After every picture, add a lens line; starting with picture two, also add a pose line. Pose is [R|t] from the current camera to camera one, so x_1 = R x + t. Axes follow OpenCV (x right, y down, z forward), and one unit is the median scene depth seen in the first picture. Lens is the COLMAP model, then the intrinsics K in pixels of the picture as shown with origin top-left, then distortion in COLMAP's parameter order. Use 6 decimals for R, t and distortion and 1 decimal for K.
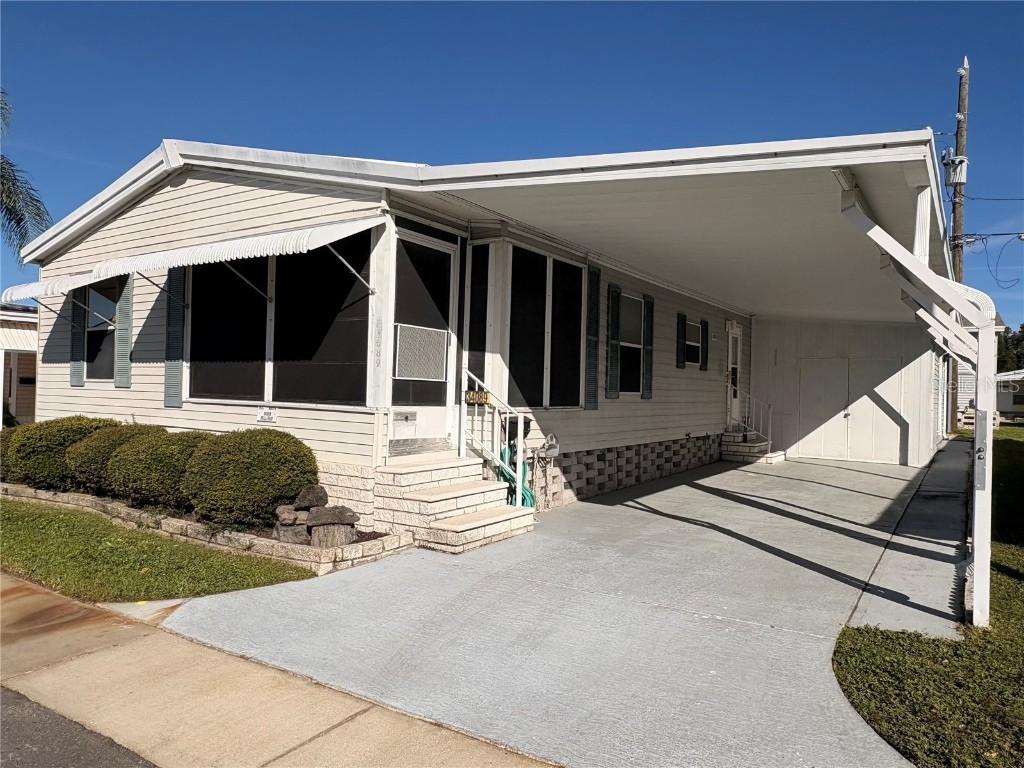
lens RADIAL K [[694.9, 0, 512.0], [0, 694.9, 384.0], [0, 0, 1]] dist [0.001437, 0.000635]
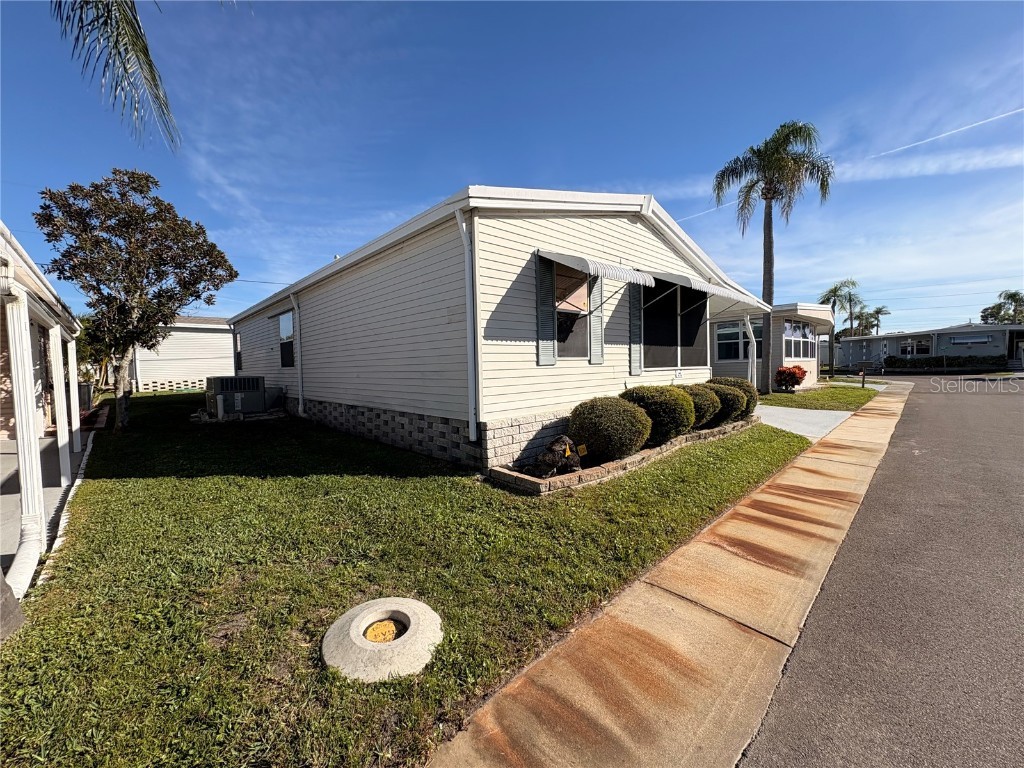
lens RADIAL K [[413.6, 0, 512.0], [0, 413.6, 384.0], [0, 0, 1]] dist [-0.007802, -0.000104]
pose [[0.221429, -0.081022, 0.971805, -1.364158], [0.000192, 0.996546, 0.083041, -0.020759], [-0.975177, -0.018201, 0.220679, 1.020592]]
